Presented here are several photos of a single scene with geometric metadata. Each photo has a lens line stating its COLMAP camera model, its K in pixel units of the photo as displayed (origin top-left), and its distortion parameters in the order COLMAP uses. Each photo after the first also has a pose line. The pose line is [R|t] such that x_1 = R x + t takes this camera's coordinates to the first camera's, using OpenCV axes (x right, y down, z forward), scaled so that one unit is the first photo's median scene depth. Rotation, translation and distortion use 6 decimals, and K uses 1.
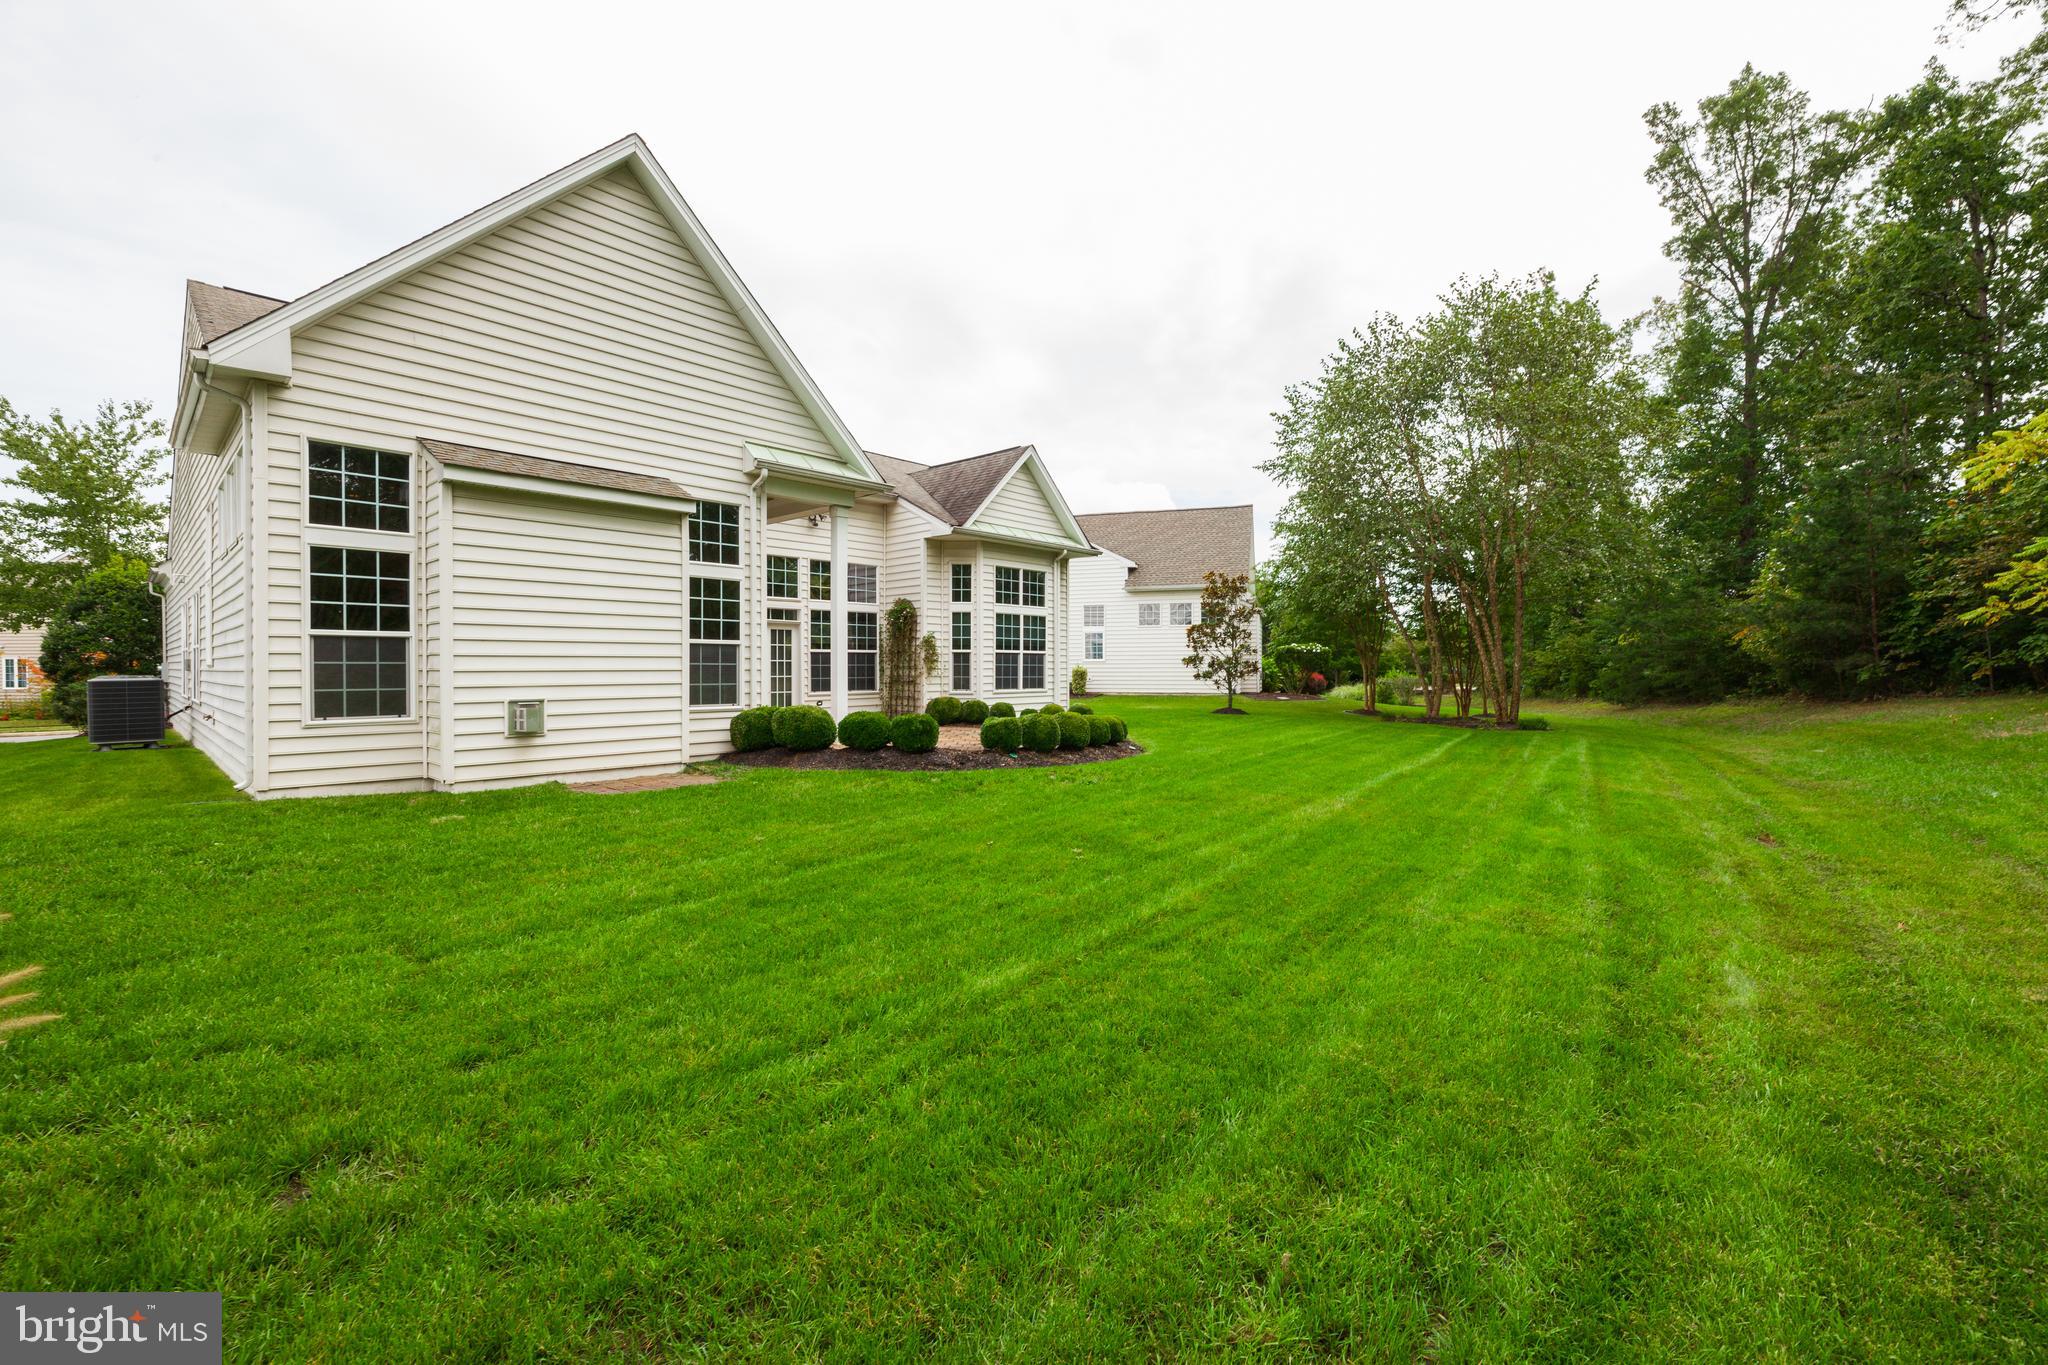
lens RADIAL K [[859.7, 0, 1024.0], [0, 859.7, 682.5], [0, 0, 1]] dist [-0.000798, -0.000039]
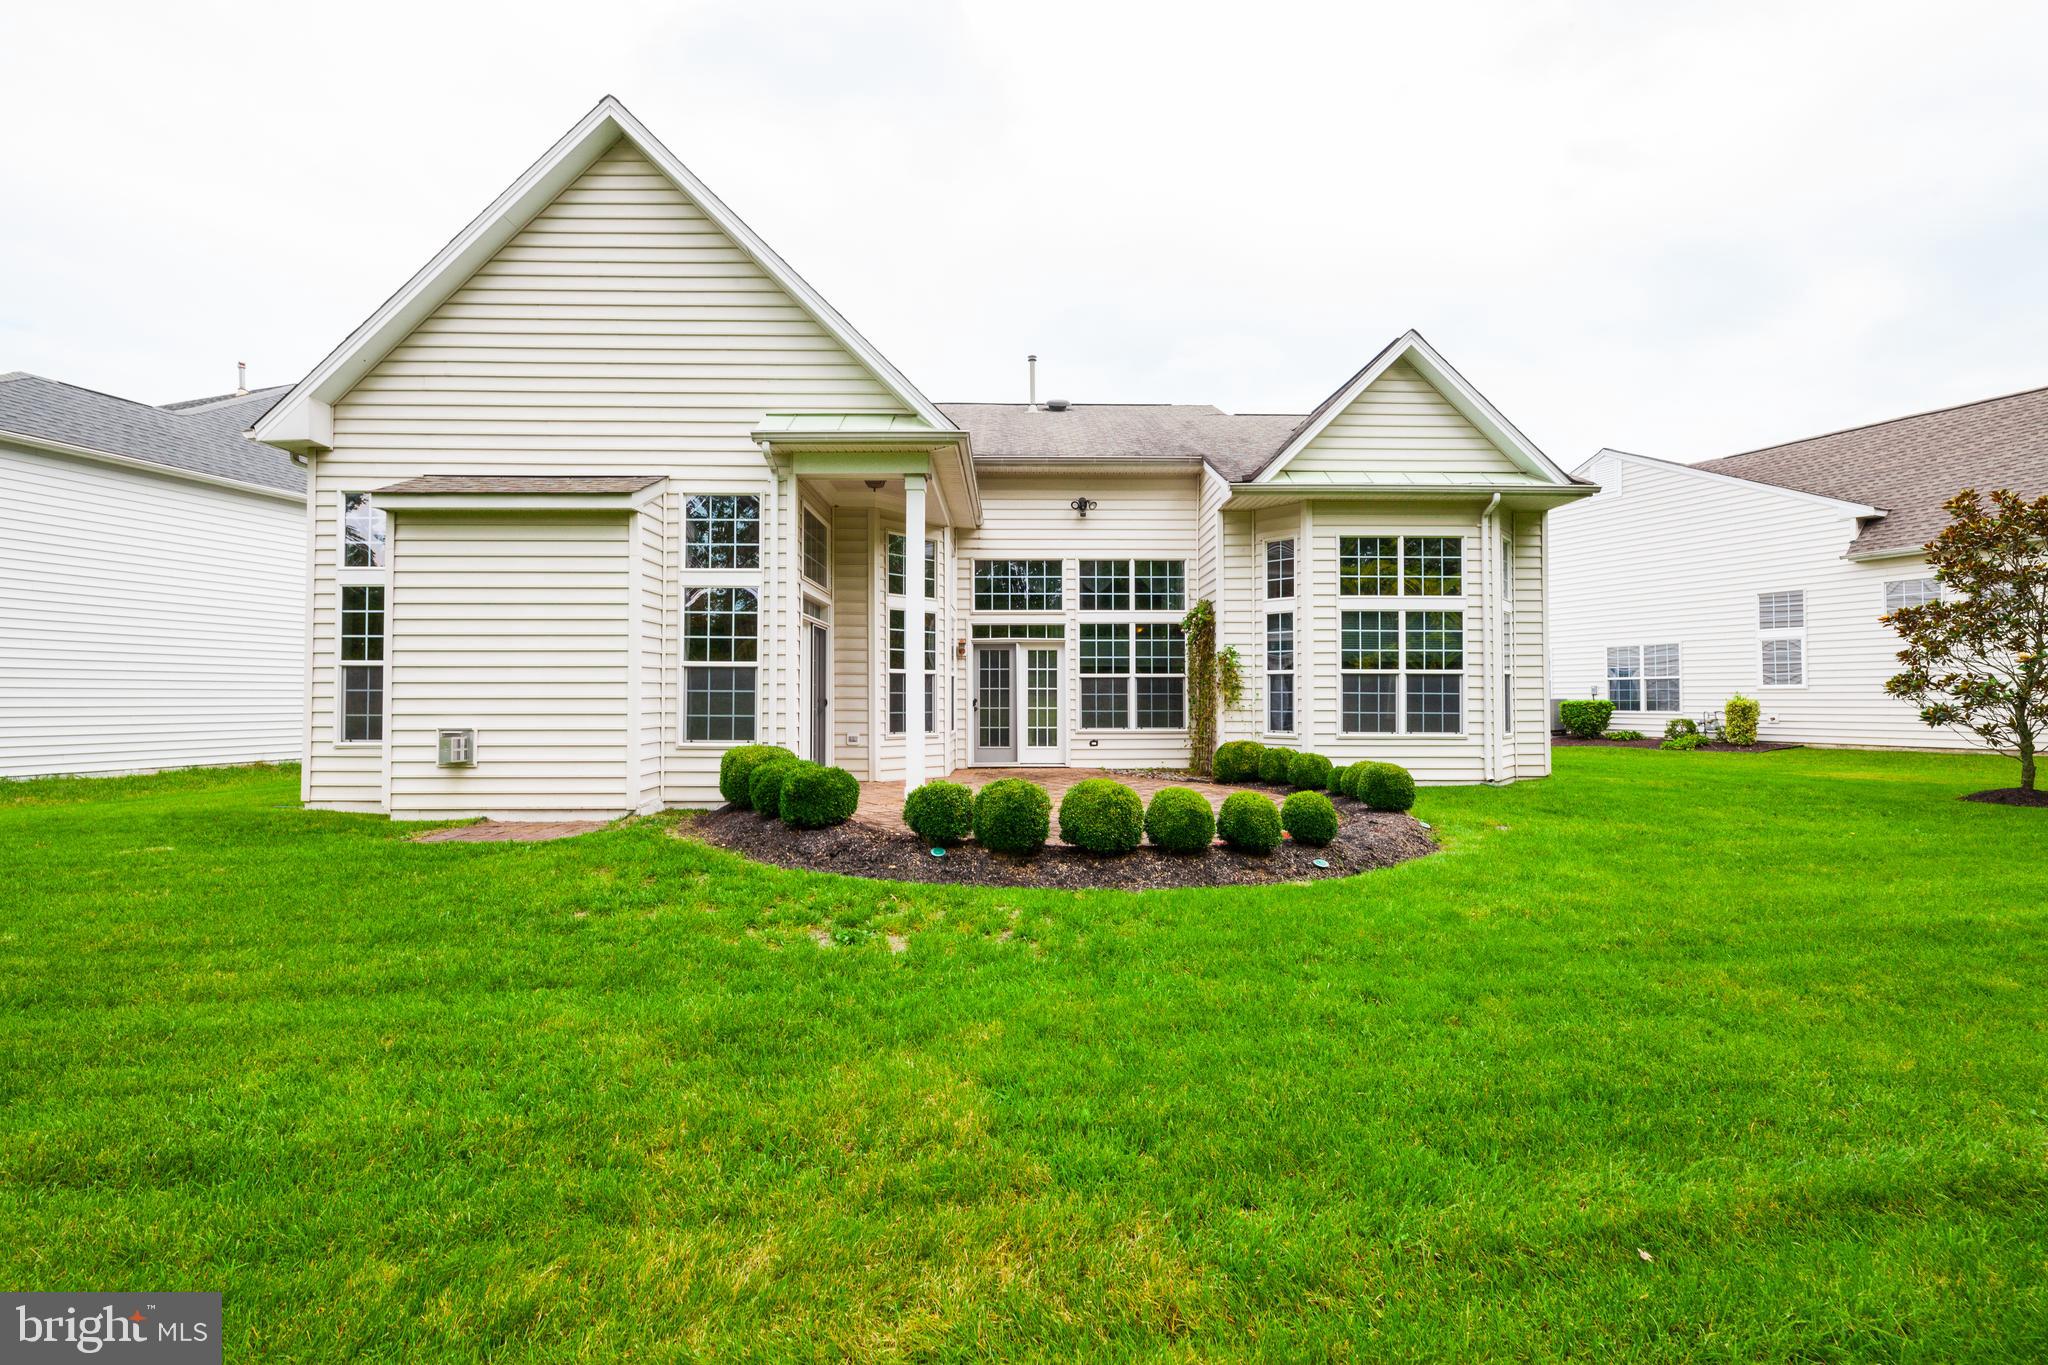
lens RADIAL K [[841.6, 0, 1024.0], [0, 841.6, 682.5], [0, 0, 1]] dist [-0.000829, -0.000160]
pose [[0.677661, -0.012776, -0.735264, 0.267656], [-0.014847, 0.999408, -0.031049, -0.005723], [0.735225, 0.031957, 0.677070, 0.419994]]
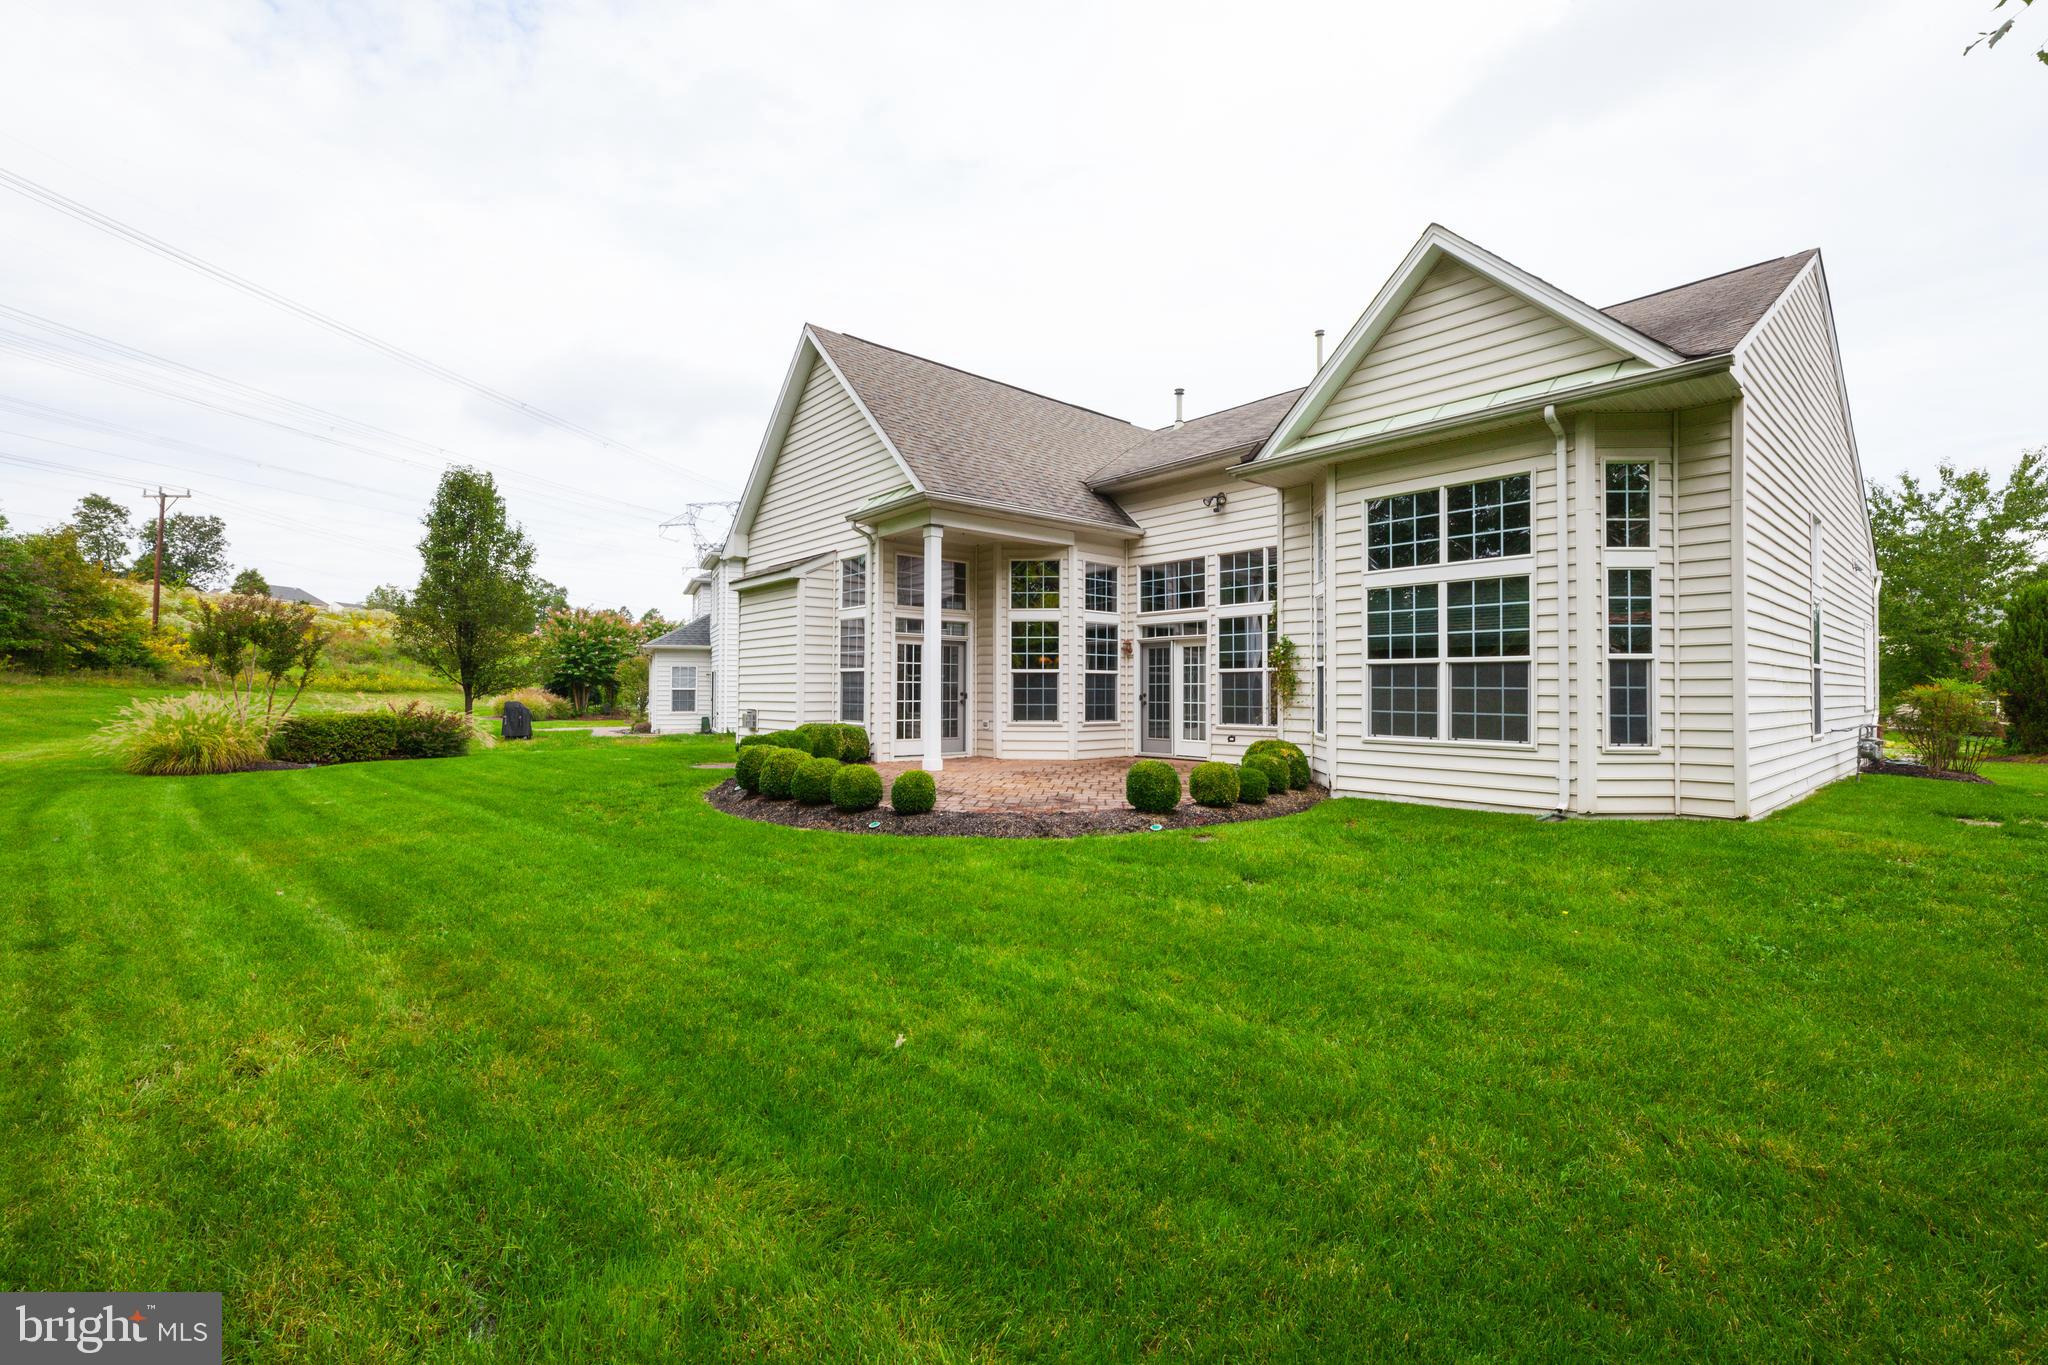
lens RADIAL K [[859.7, 0, 1024.0], [0, 859.7, 682.5], [0, 0, 1]] dist [-0.000798, -0.000039]
pose [[-0.120236, -0.009660, -0.992698, 0.525065], [-0.019557, 0.999782, -0.007360, -0.016065], [0.992553, 0.018529, -0.120399, 0.870973]]
